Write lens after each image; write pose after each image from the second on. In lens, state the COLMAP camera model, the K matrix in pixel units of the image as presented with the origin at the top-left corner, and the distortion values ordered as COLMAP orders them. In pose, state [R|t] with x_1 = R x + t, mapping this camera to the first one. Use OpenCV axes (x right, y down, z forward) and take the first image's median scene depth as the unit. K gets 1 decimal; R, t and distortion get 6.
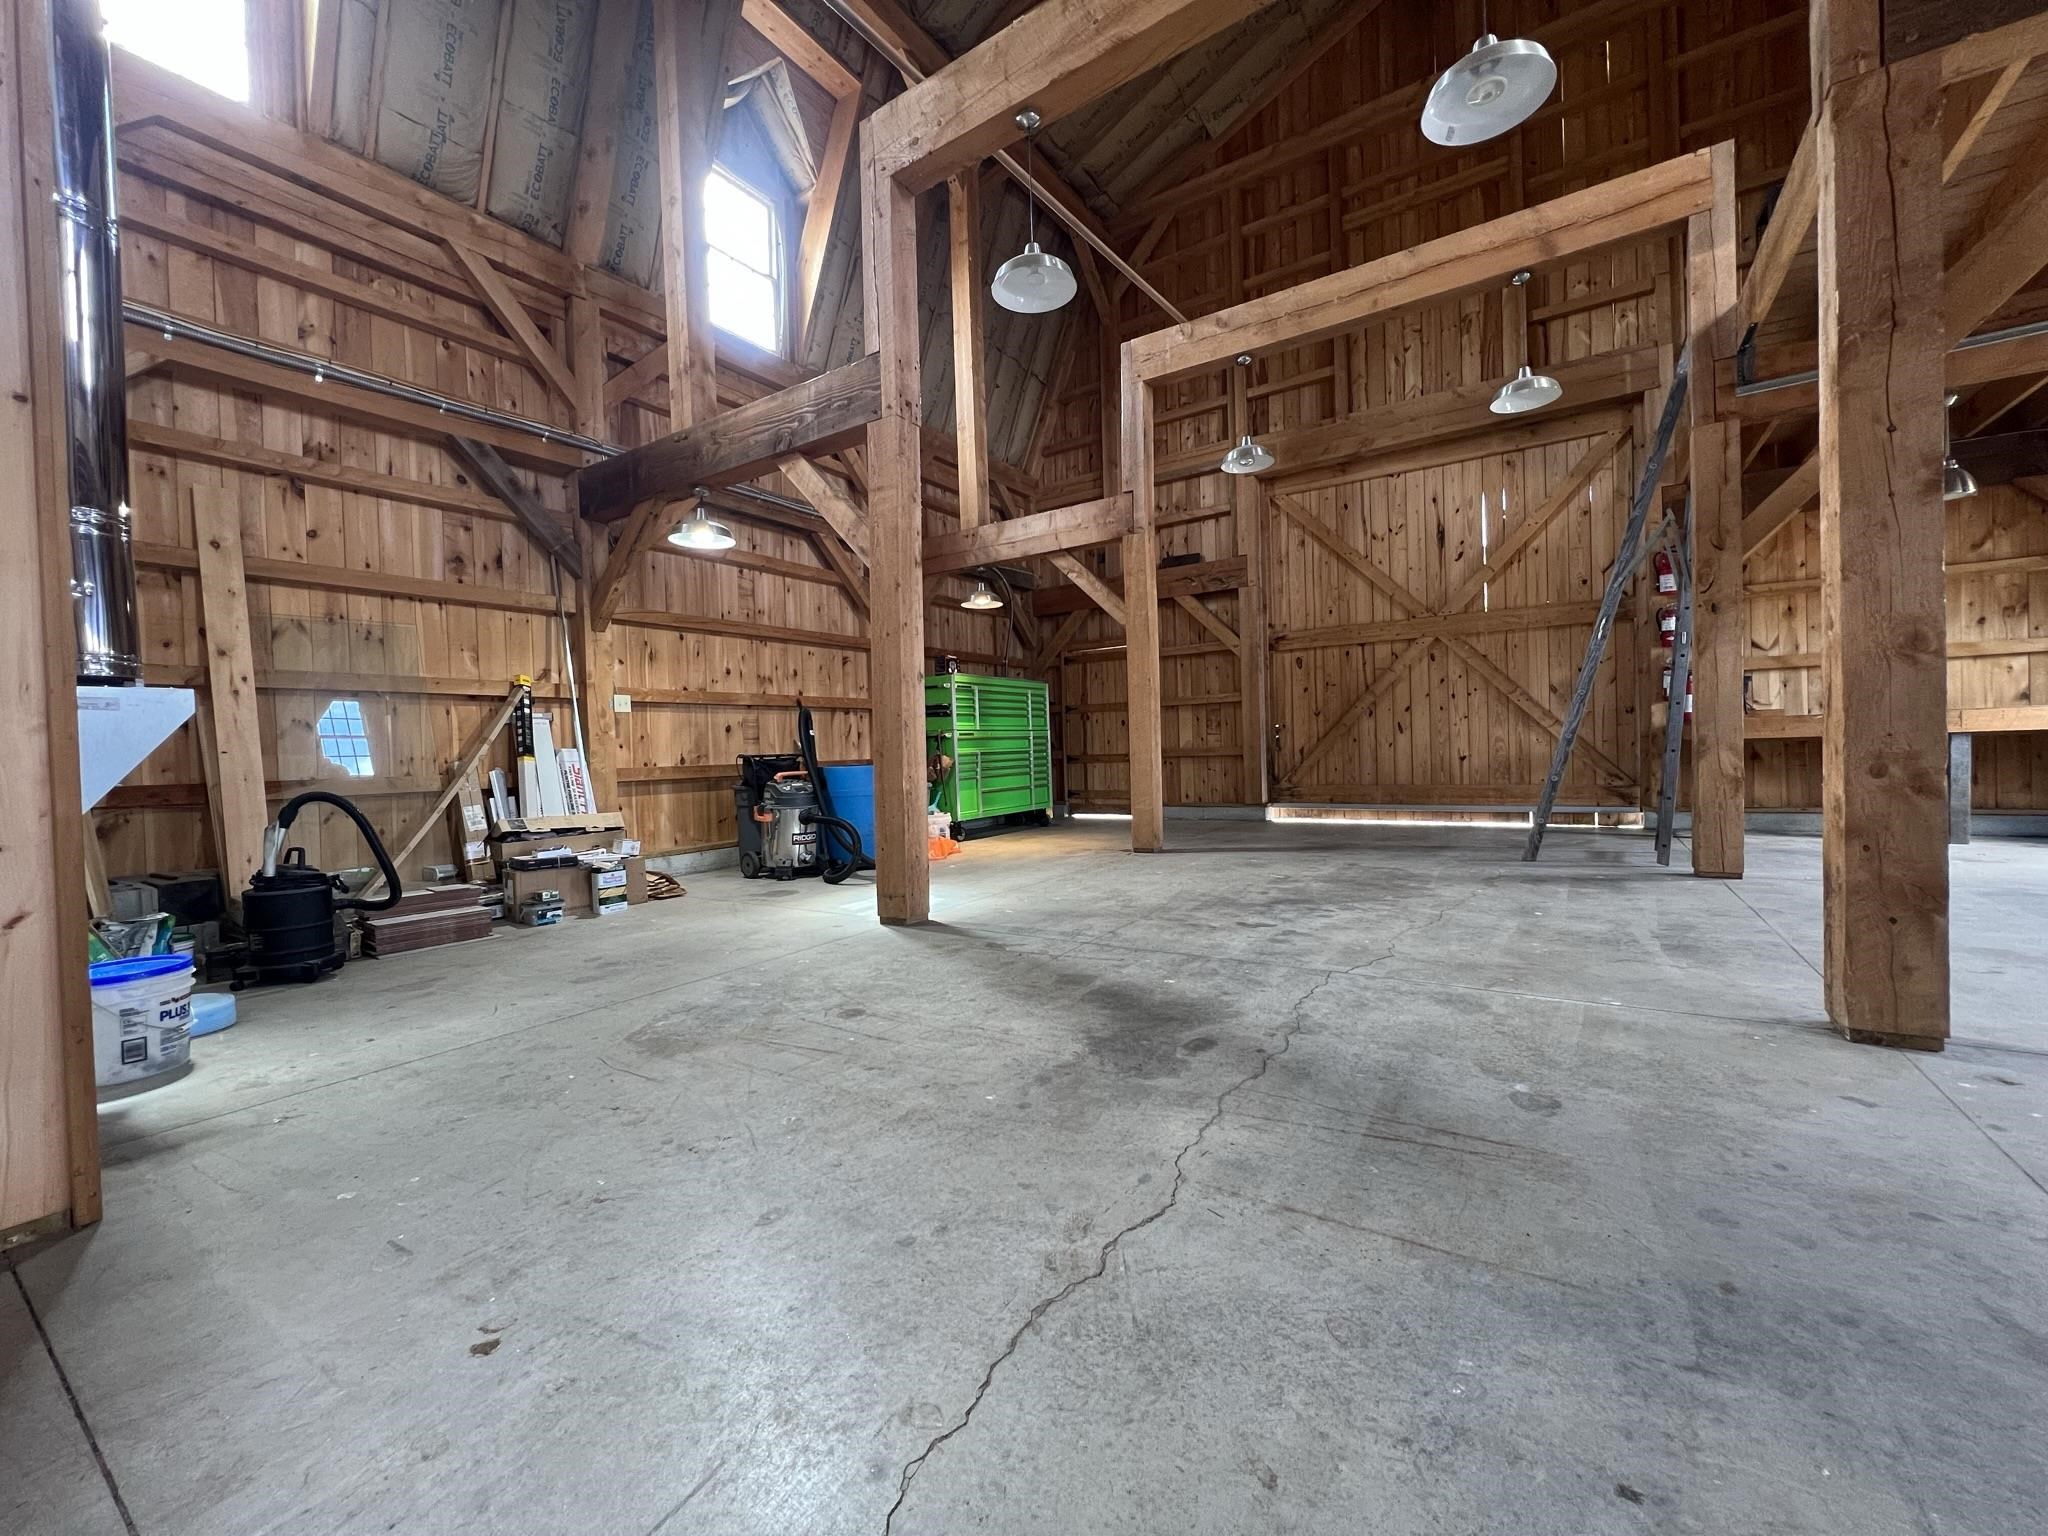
lens RADIAL K [[817.8, 0, 1021.7], [0, 817.8, 766.9], [0, 0, 1]] dist [0.000218, -0.000011]
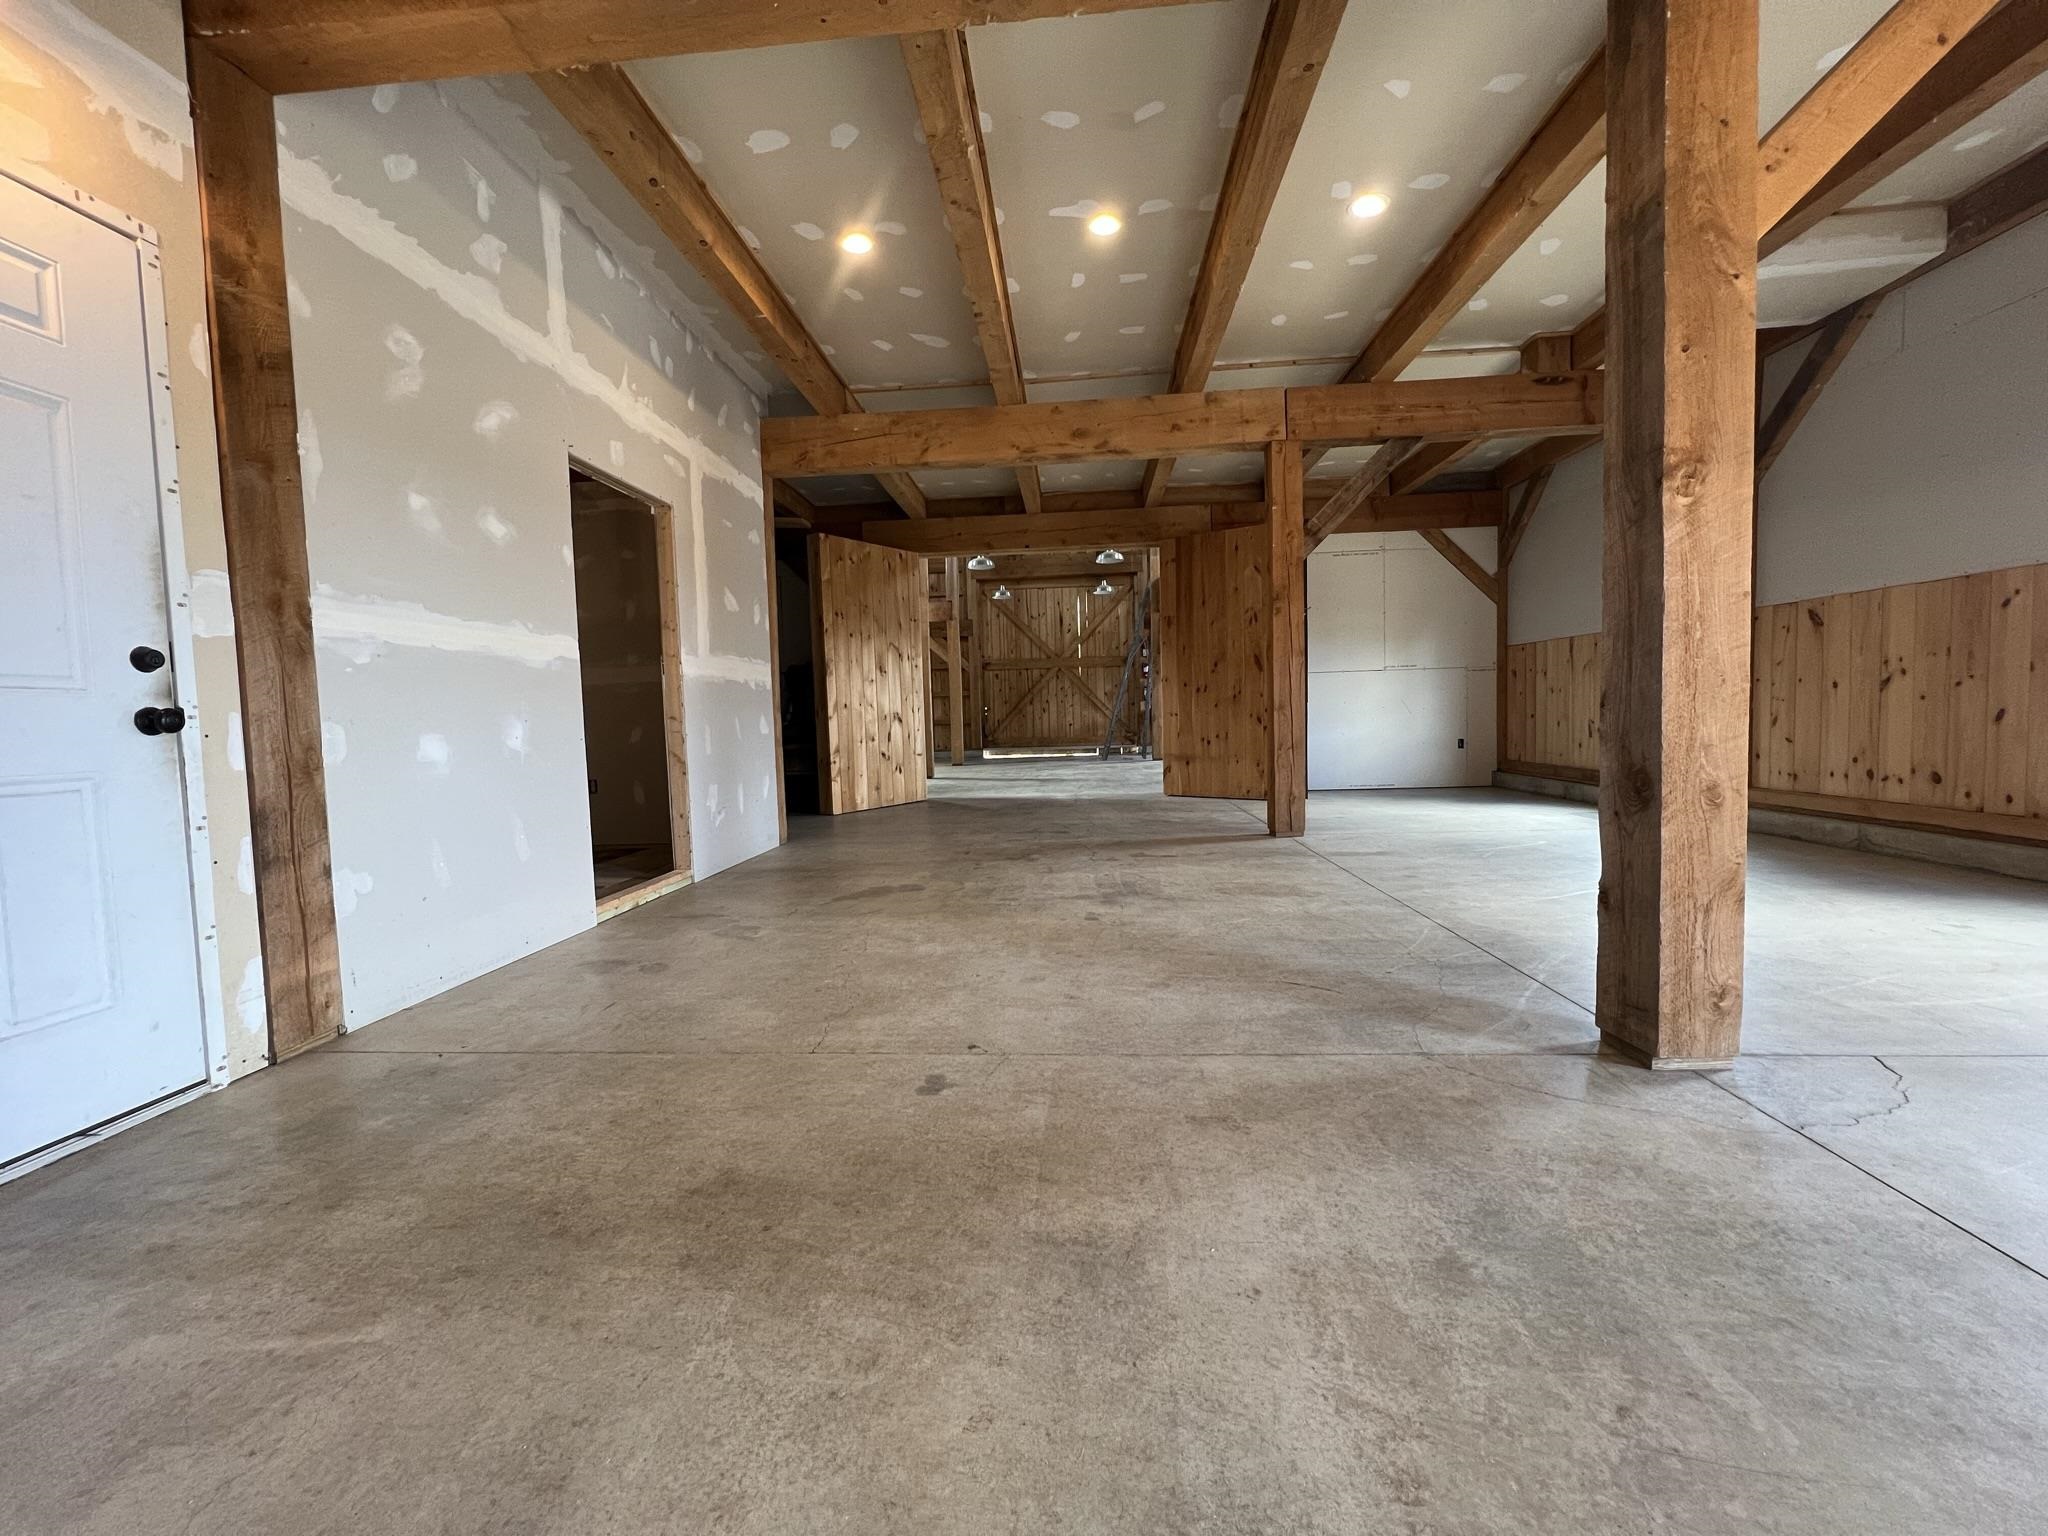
lens RADIAL K [[817.8, 0, 1022.7], [0, 817.8, 765.8], [0, 0, 1]] dist [0.000218, -0.000011]
pose [[0.870710, -0.021582, 0.491323, -0.626325], [0.009543, 0.999590, 0.026997, 0.037739], [-0.491704, -0.018818, 0.870559, -0.809732]]
